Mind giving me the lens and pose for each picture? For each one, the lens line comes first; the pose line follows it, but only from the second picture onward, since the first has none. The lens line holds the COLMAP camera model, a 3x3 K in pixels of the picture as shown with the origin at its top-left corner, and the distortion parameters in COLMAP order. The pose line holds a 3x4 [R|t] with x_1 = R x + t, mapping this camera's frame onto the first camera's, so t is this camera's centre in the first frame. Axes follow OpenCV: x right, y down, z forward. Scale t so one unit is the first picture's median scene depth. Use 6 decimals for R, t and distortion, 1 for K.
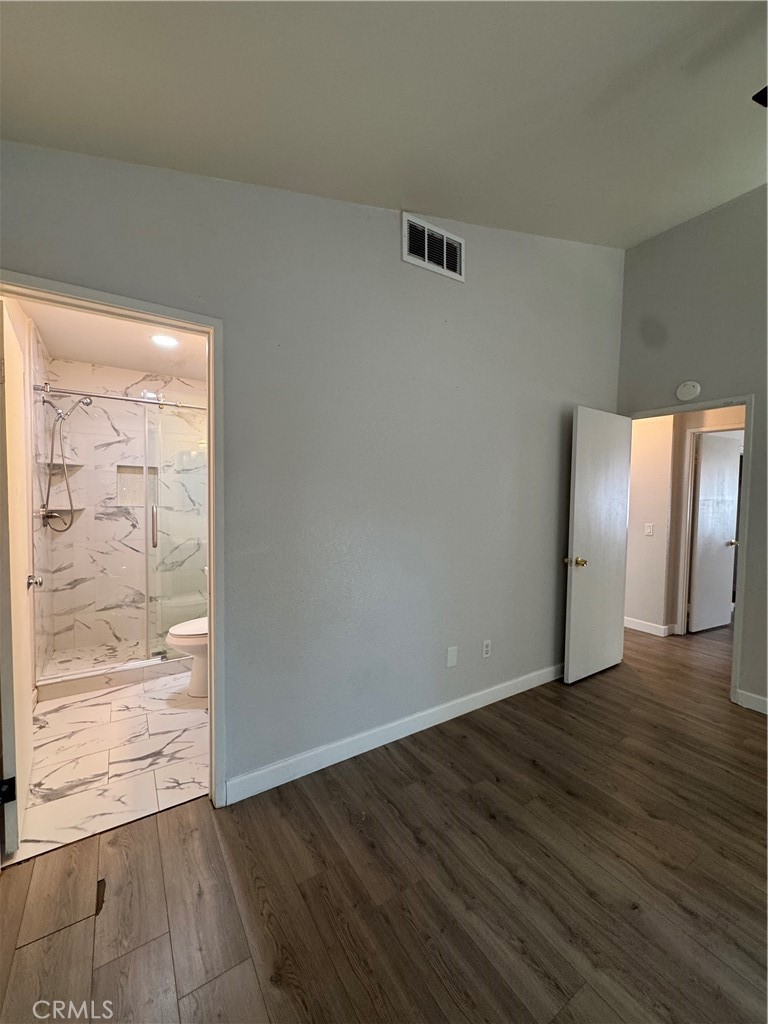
lens RADIAL K [[407.7, 0, 383.1], [0, 407.7, 511.9], [0, 0, 1]] dist [-0.002994, 0.000426]
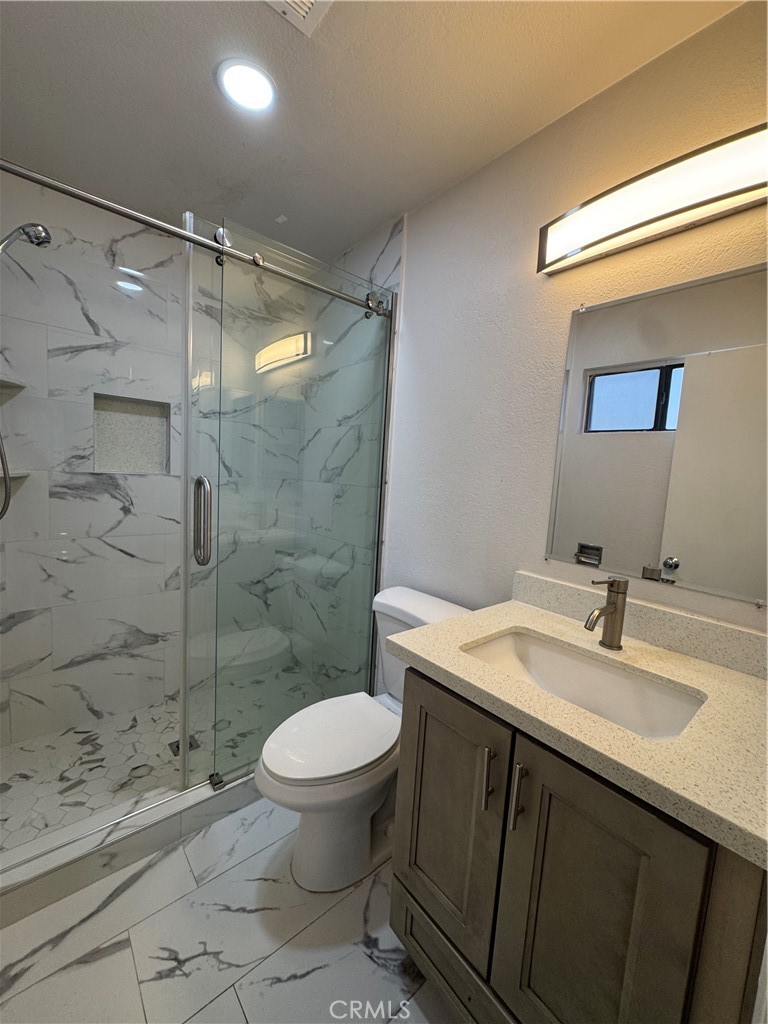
lens RADIAL K [[407.7, 0, 383.1], [0, 407.7, 511.9], [0, 0, 1]] dist [-0.002994, 0.000426]
pose [[0.990400, 0.027471, 0.135477, -0.359421], [-0.036316, 0.997336, 0.063255, -0.010259], [-0.133378, -0.067568, 0.988759, 0.434539]]
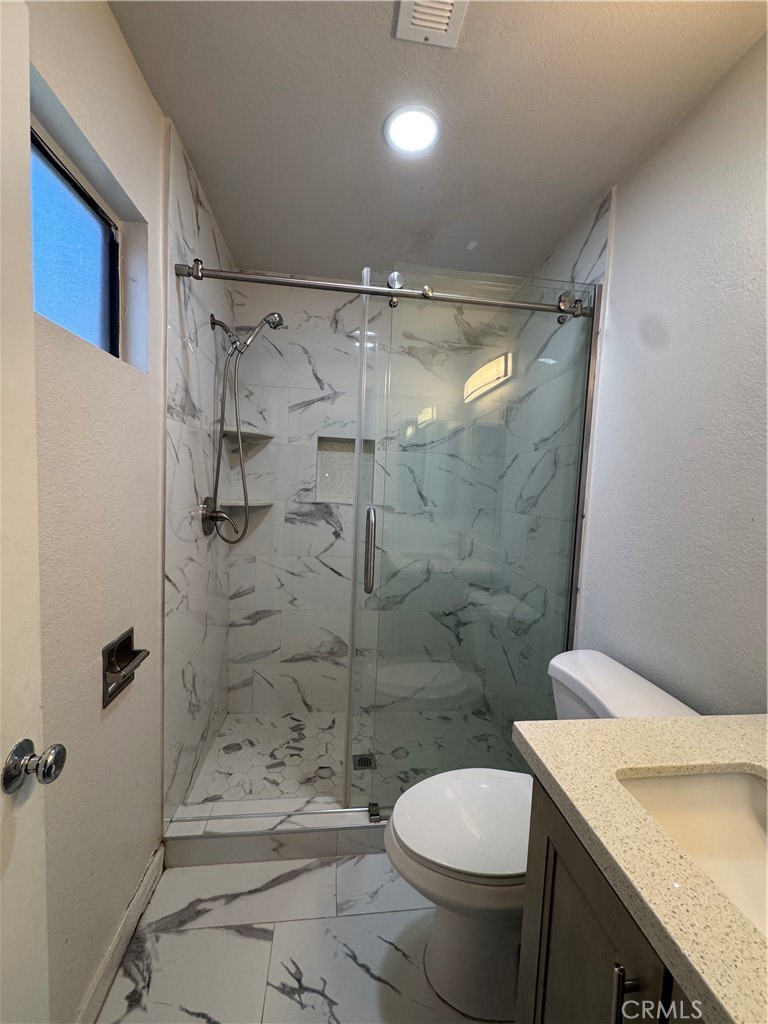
lens RADIAL K [[407.7, 0, 383.1], [0, 407.7, 511.9], [0, 0, 1]] dist [-0.002994, 0.000426]
pose [[0.899123, 0.054079, -0.434342, -0.288052], [-0.047306, 0.998532, 0.026398, -0.020995], [0.435132, -0.003188, 0.900361, 0.483662]]
